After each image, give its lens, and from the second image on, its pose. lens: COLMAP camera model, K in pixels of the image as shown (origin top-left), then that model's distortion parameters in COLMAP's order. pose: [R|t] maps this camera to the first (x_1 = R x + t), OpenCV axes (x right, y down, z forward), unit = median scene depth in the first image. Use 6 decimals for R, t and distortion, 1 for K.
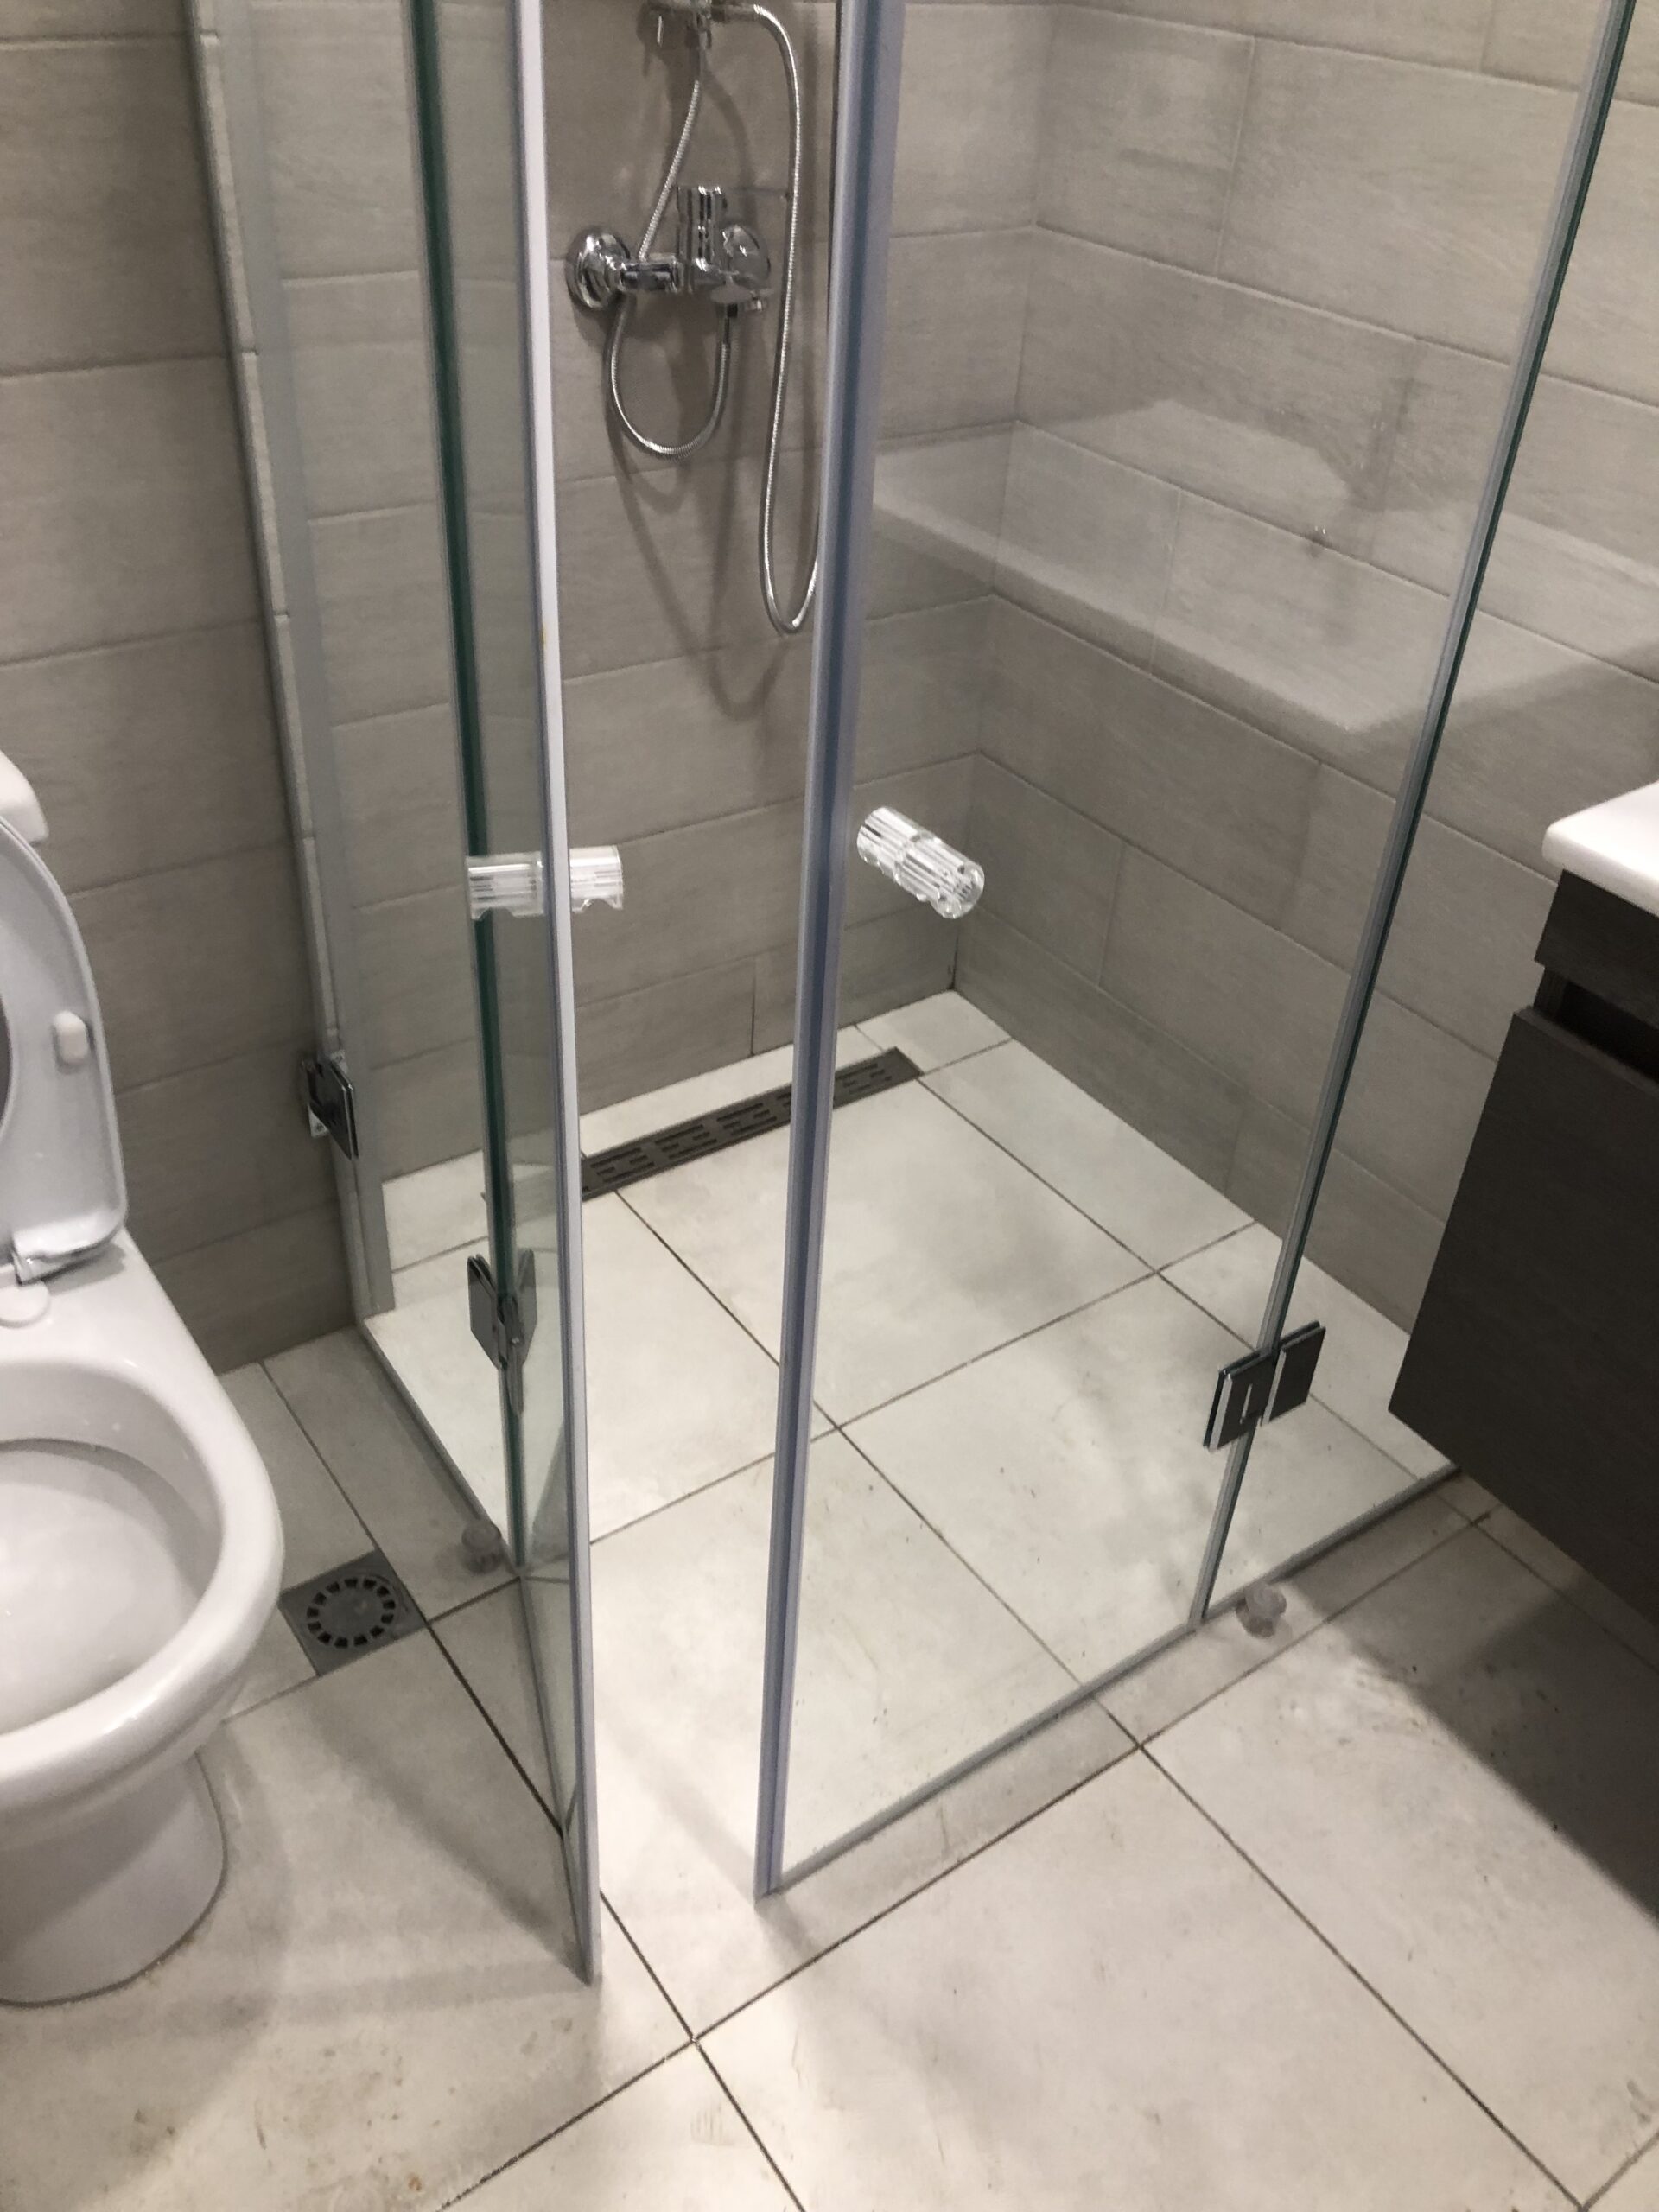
lens RADIAL K [[1822.3, 0, 824.1], [0, 1822.3, 1091.4], [0, 0, 1]] dist [0.021350, -0.020035]
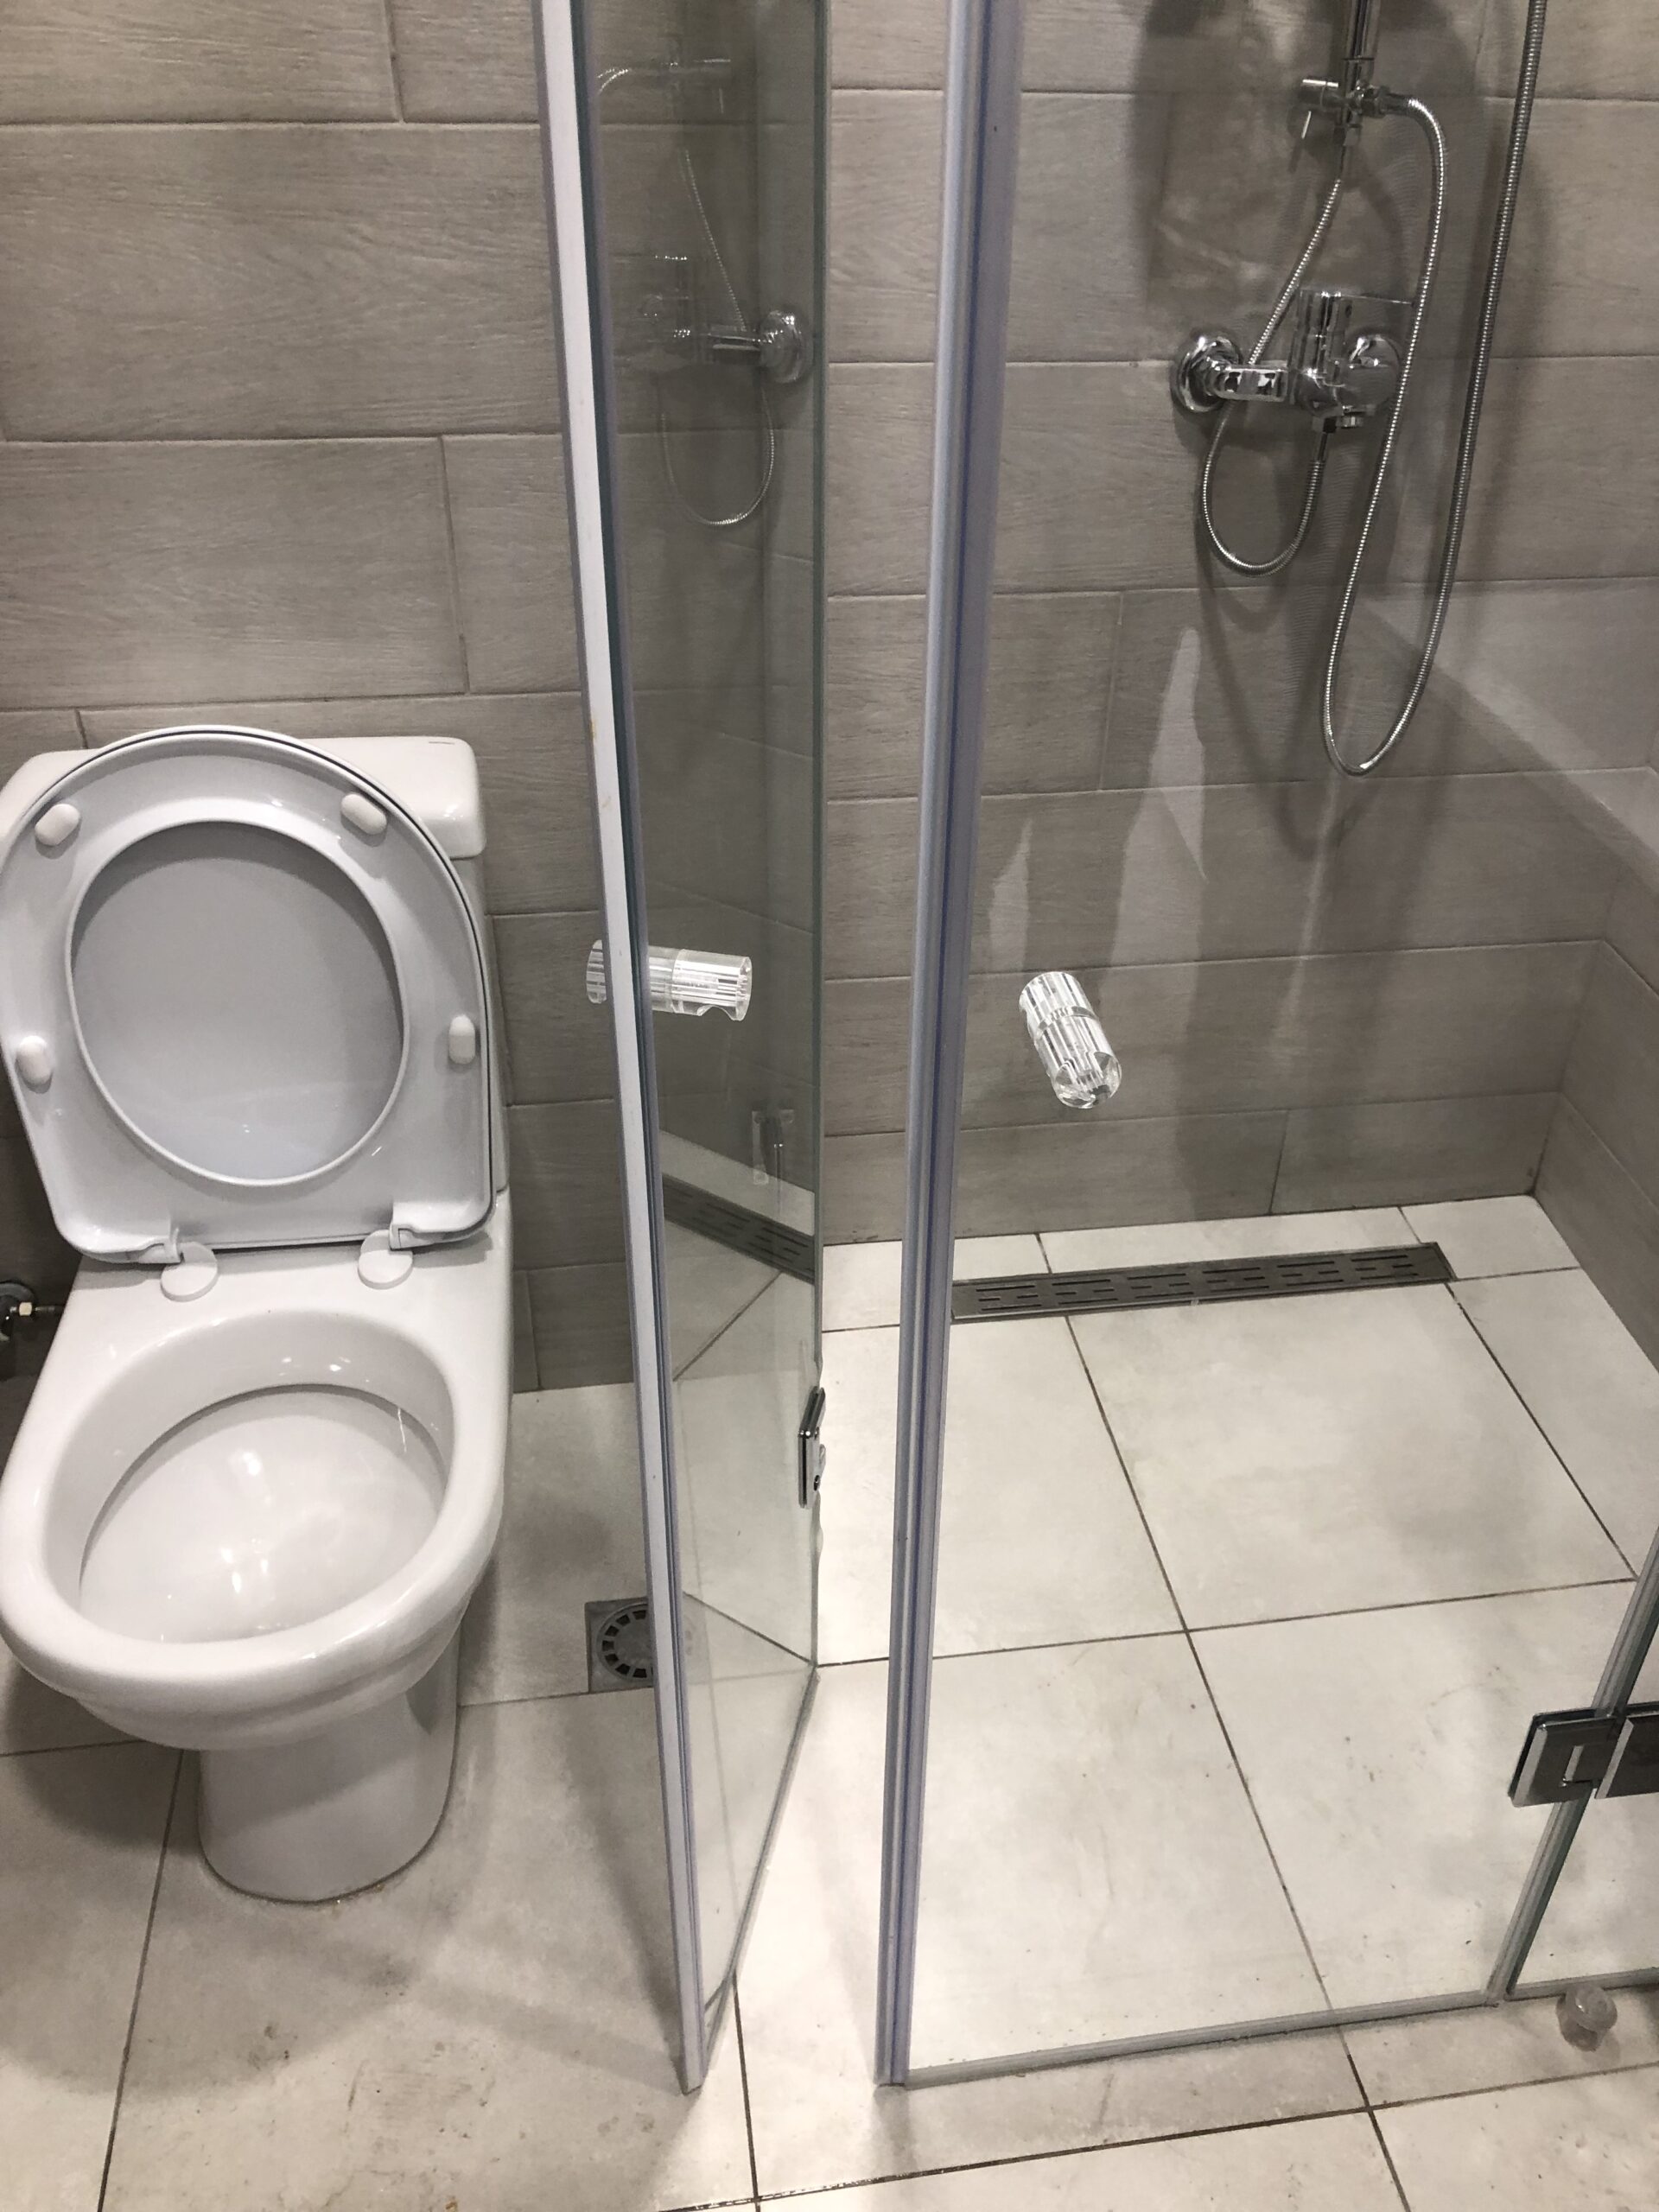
lens RADIAL K [[1822.3, 0, 842.2], [0, 1822.3, 1132.6], [0, 0, 1]] dist [0.021350, -0.020035]
pose [[0.889911, 0.226681, -0.395820, 0.179177], [-0.236838, 0.971259, 0.023752, -0.043490], [0.389828, 0.072608, 0.918021, 0.082366]]
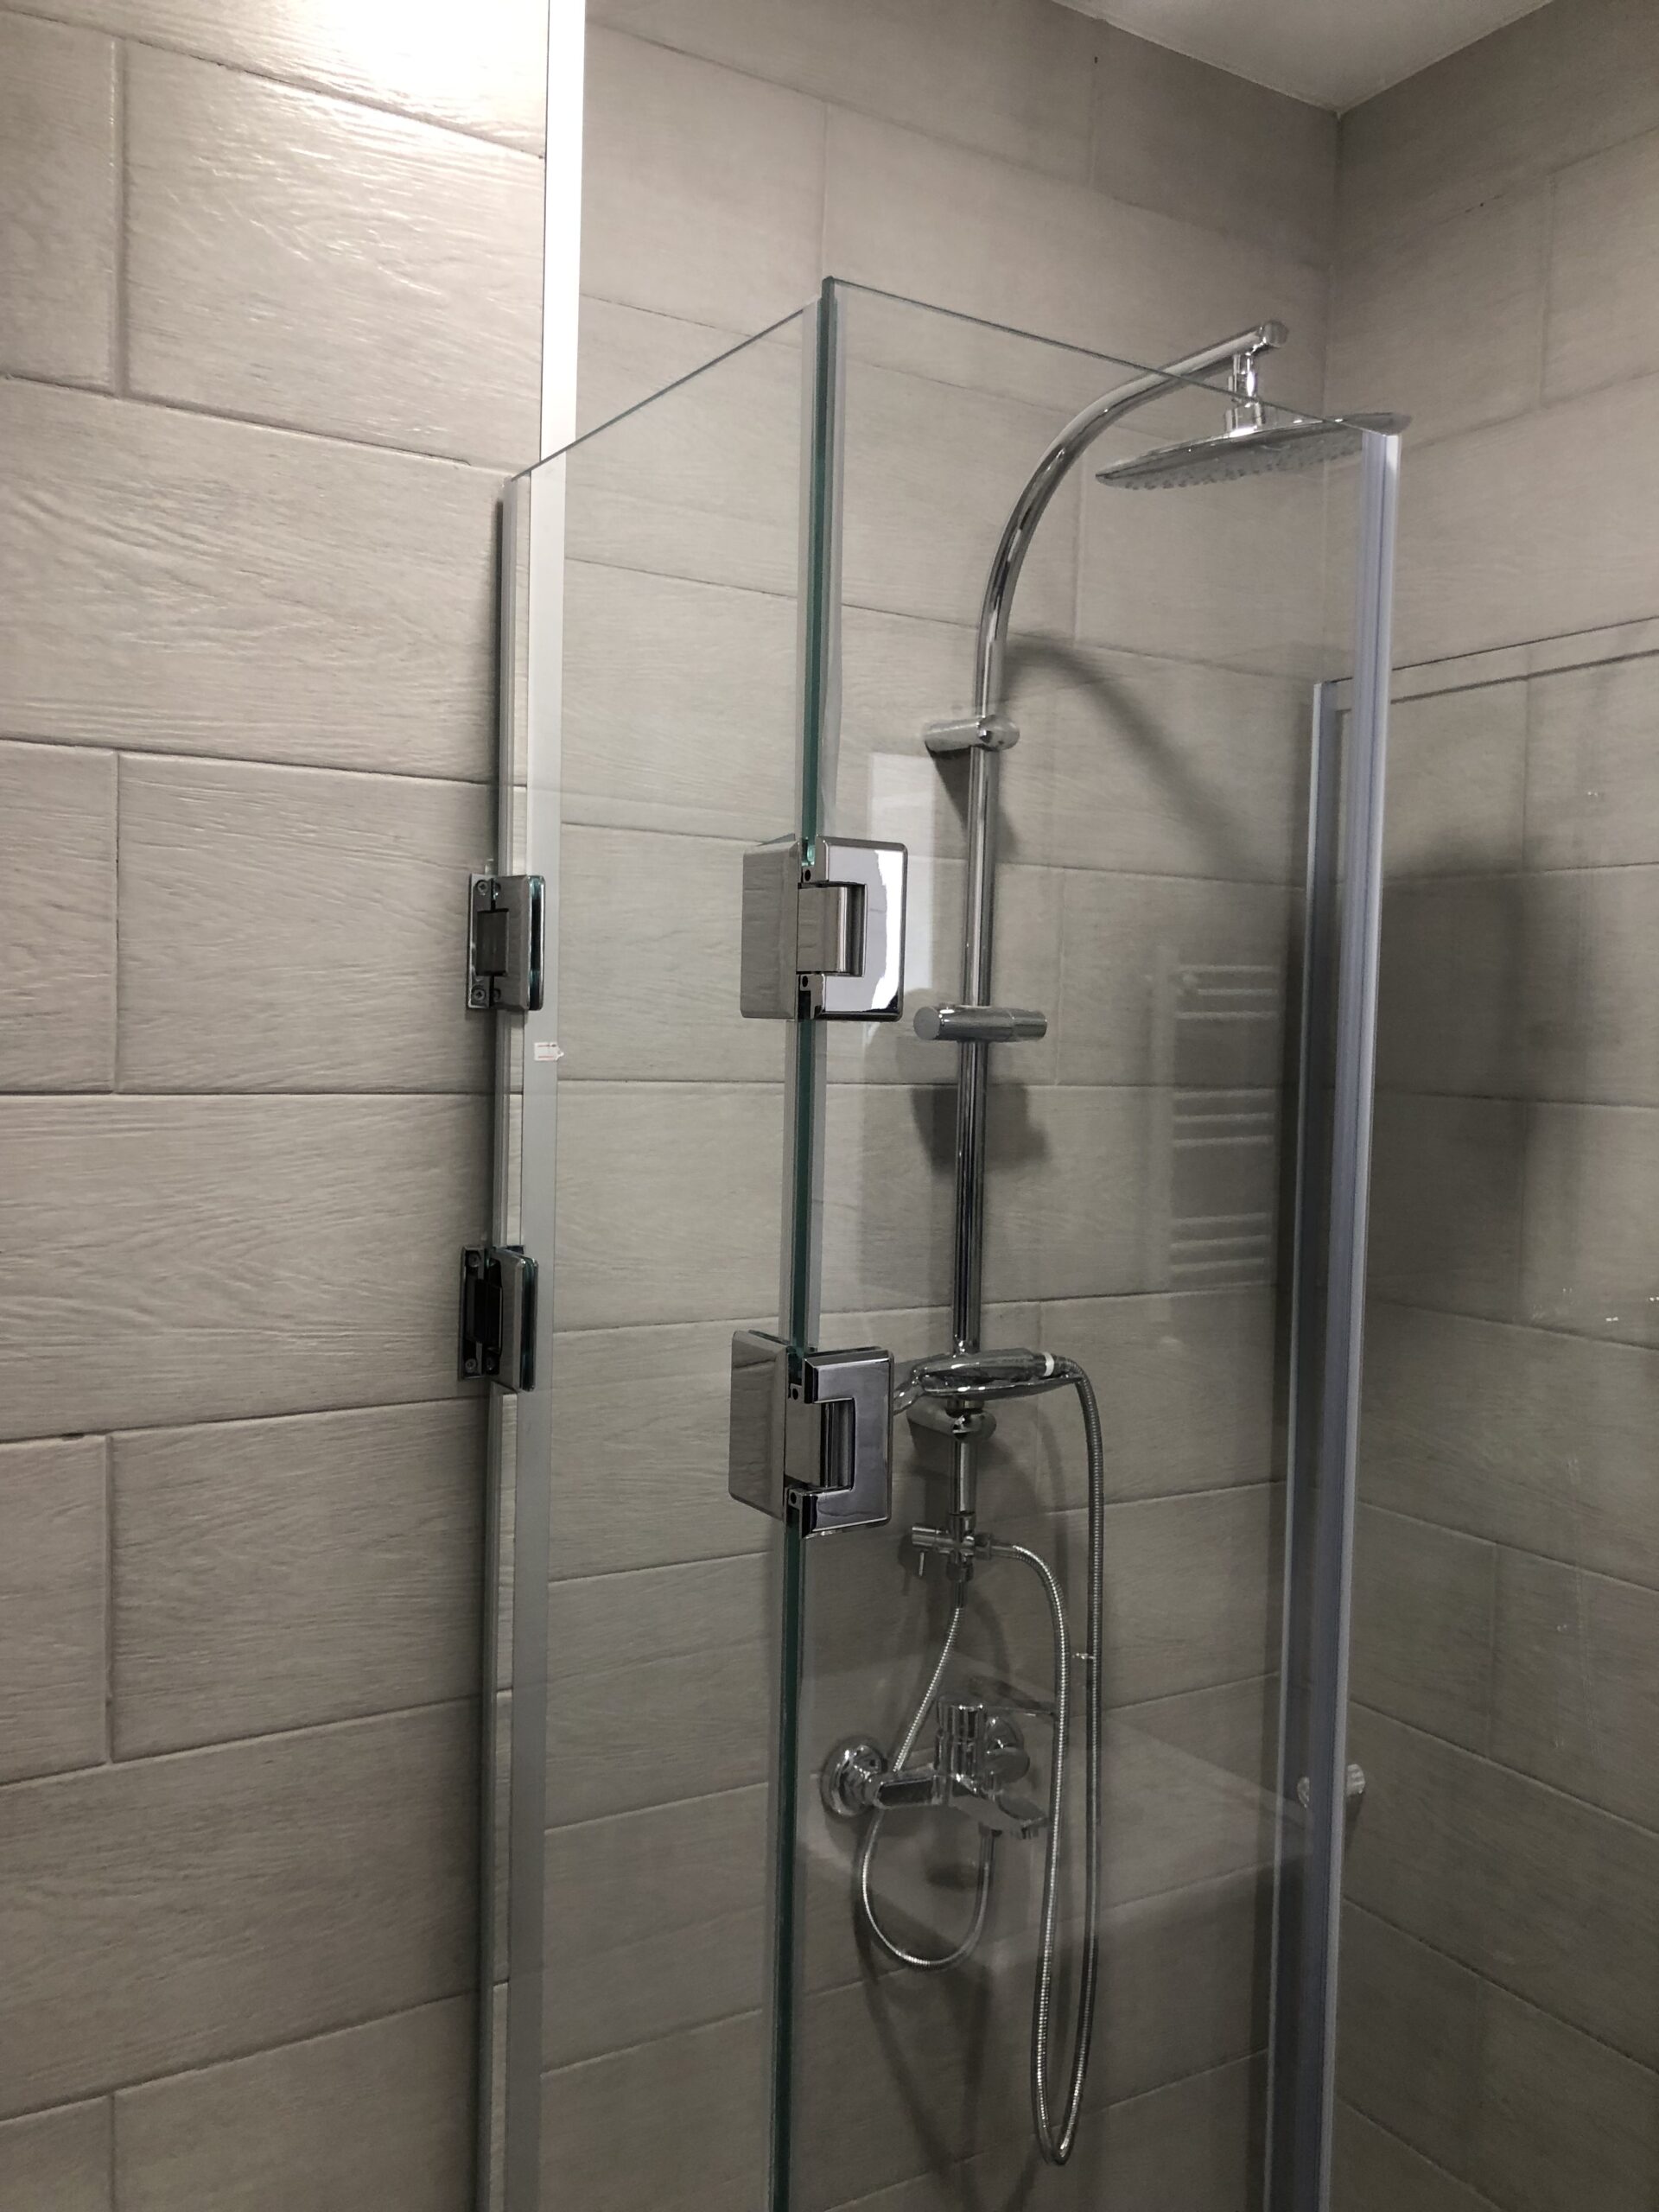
lens RADIAL K [[1822.3, 0, 834.8], [0, 1822.3, 1098.2], [0, 0, 1]] dist [0.021350, -0.020035]
pose [[0.997198, -0.027106, -0.069723, -0.057539], [-0.015170, 0.839406, -0.543292, -0.231978], [0.073253, 0.542828, 0.836643, -0.002819]]
